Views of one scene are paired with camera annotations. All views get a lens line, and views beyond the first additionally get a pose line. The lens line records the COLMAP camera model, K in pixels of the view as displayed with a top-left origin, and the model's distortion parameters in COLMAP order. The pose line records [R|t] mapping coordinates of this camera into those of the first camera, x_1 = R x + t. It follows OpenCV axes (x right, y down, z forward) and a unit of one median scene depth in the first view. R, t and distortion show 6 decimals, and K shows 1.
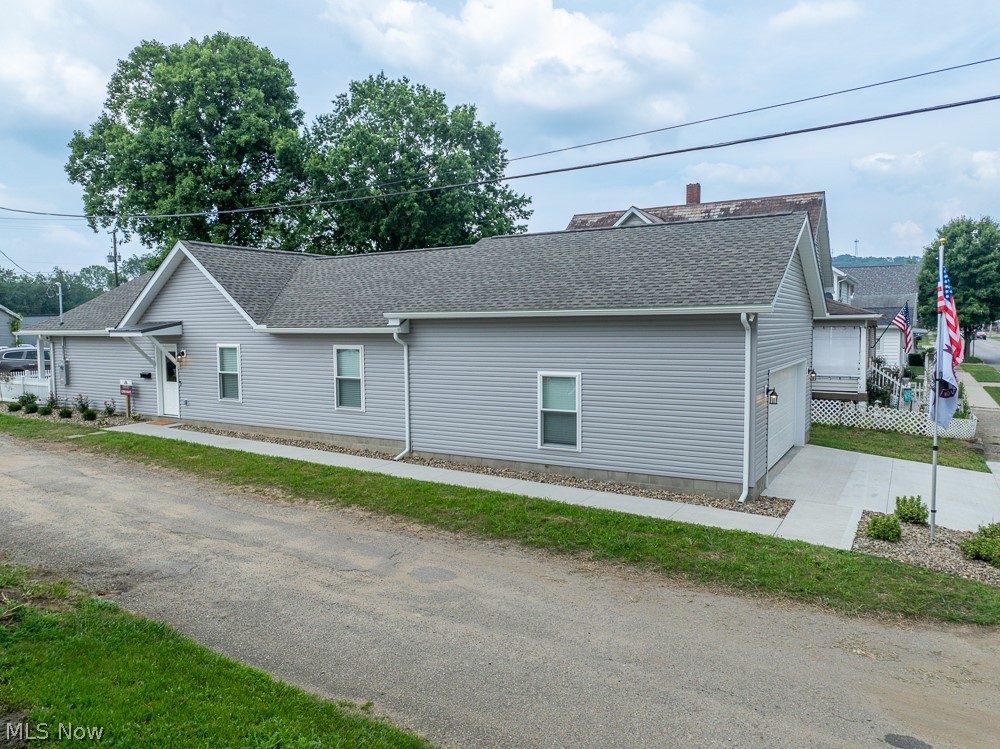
lens RADIAL K [[702.2, 0, 500.0], [0, 702.2, 374.5], [0, 0, 1]] dist [-0.041891, 0.030332]
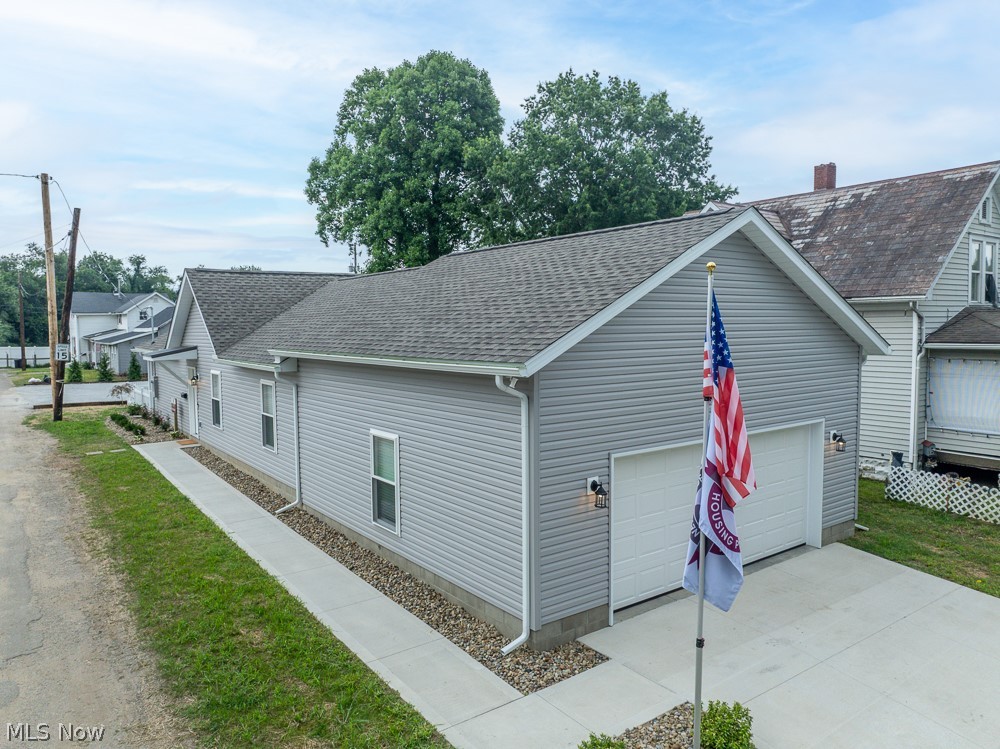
lens RADIAL K [[702.2, 0, 500.0], [0, 702.2, 374.5], [0, 0, 1]] dist [-0.041891, 0.030332]
pose [[0.921145, 0.028548, -0.388172, 0.263743], [-0.026803, 0.999592, 0.009909, -0.041319], [0.388296, 0.001277, 0.921534, 0.163893]]
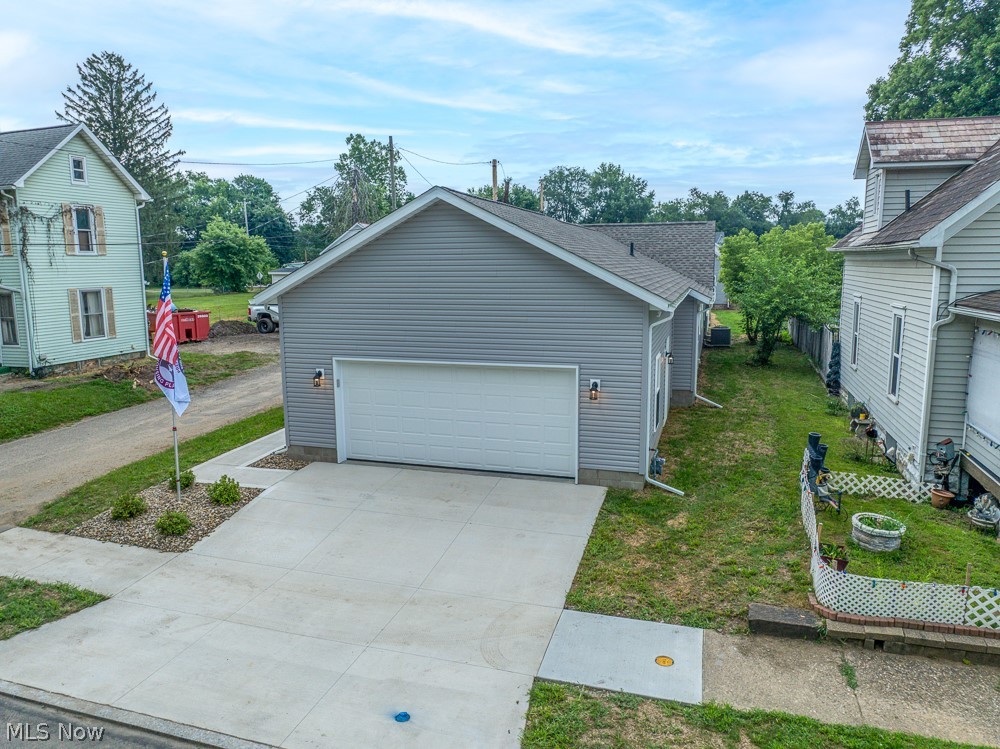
lens RADIAL K [[702.2, 0, 500.0], [0, 702.2, 374.5], [0, 0, 1]] dist [-0.041891, 0.030332]
pose [[0.231063, 0.161405, -0.959457, 0.725565], [-0.063307, 0.986548, 0.150716, -0.077231], [0.970877, 0.025916, 0.238173, 0.482030]]
